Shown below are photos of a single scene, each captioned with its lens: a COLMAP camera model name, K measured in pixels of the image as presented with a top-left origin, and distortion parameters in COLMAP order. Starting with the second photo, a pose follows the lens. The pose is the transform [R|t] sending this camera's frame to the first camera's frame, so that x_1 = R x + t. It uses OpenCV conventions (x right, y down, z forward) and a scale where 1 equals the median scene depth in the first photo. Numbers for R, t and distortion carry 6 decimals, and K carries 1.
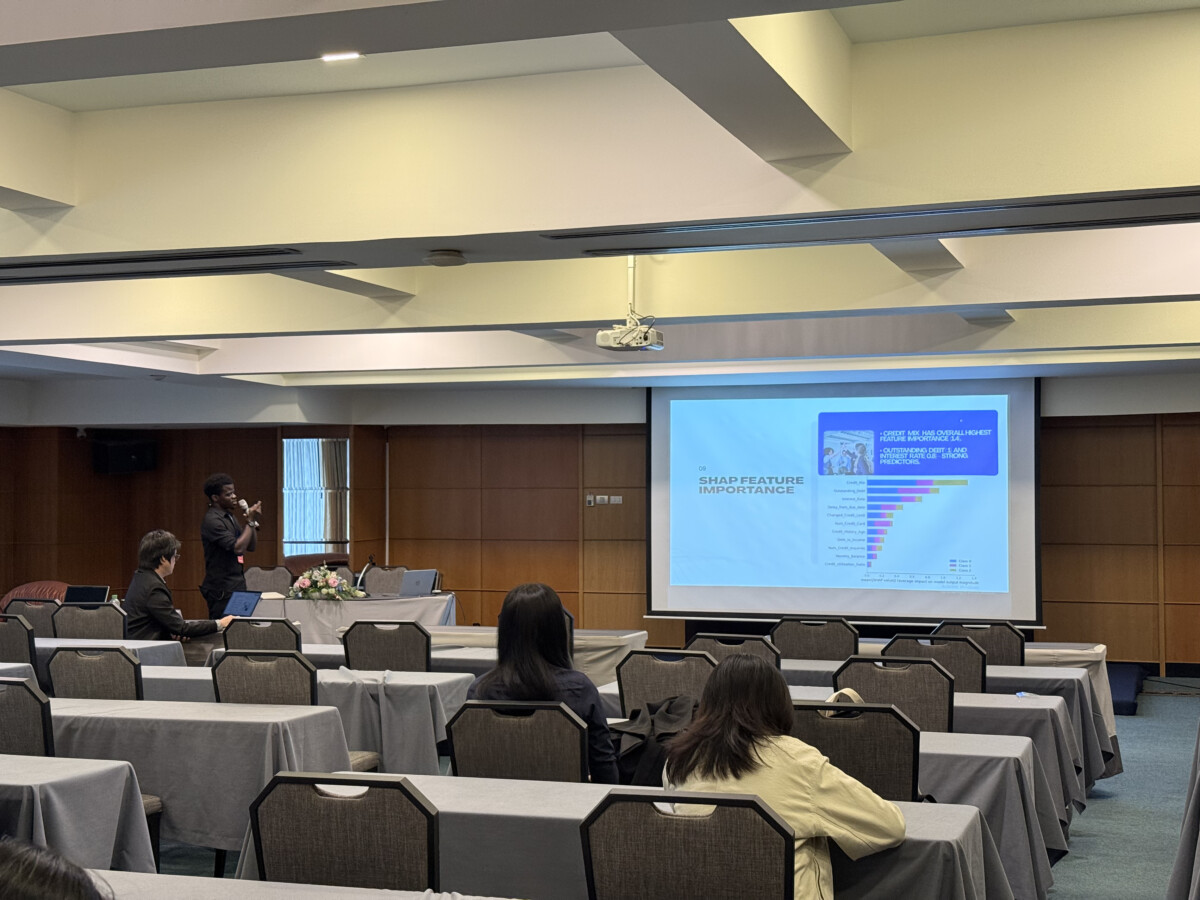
lens RADIAL K [[1668.7, 0, 605.8], [0, 1668.7, 451.8], [0, 0, 1]] dist [0.145243, -0.093515]
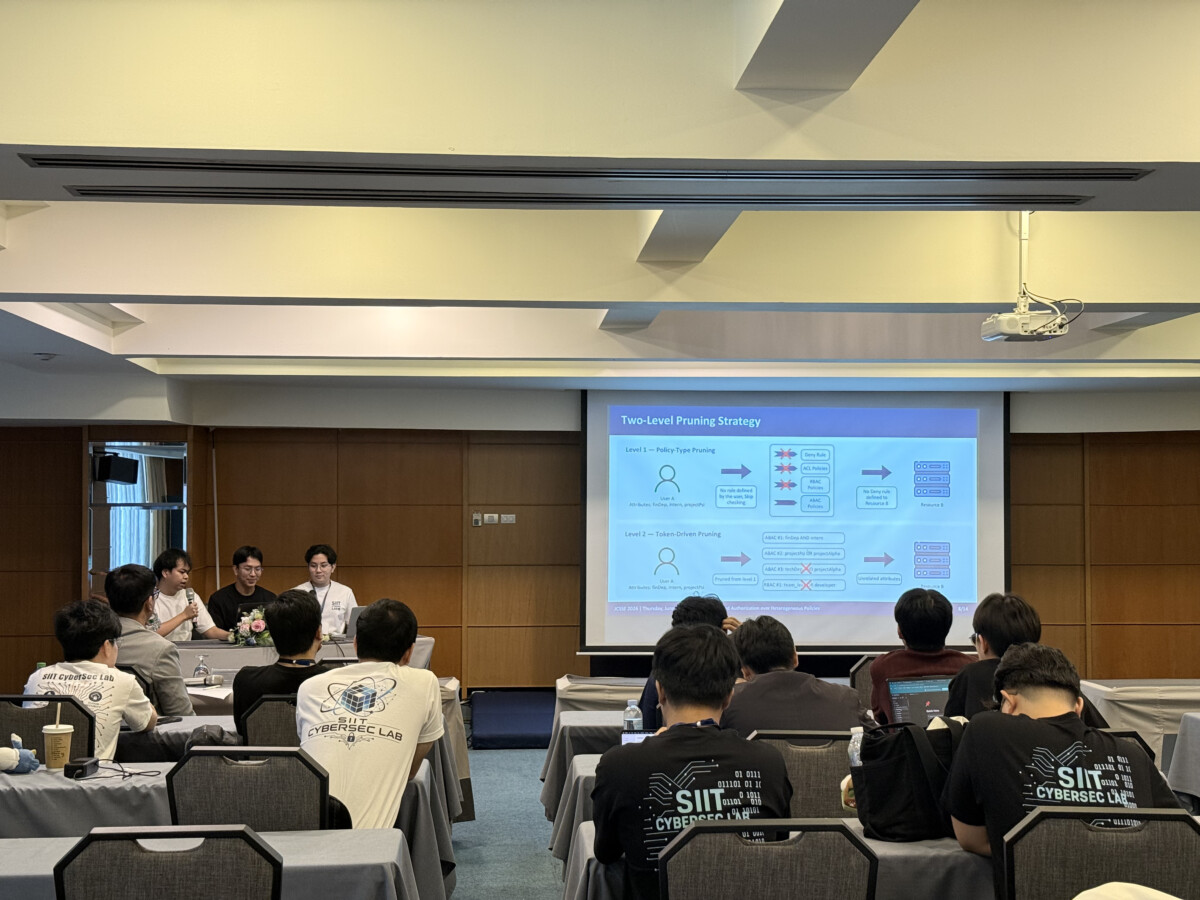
lens RADIAL K [[1668.7, 0, 605.8], [0, 1668.7, 451.8], [0, 0, 1]] dist [0.145243, -0.093515]
pose [[0.922469, 0.016051, 0.385737, -0.314200], [-0.012198, 0.999848, -0.012435, 0.004595], [-0.385878, 0.006765, 0.922525, 0.198190]]
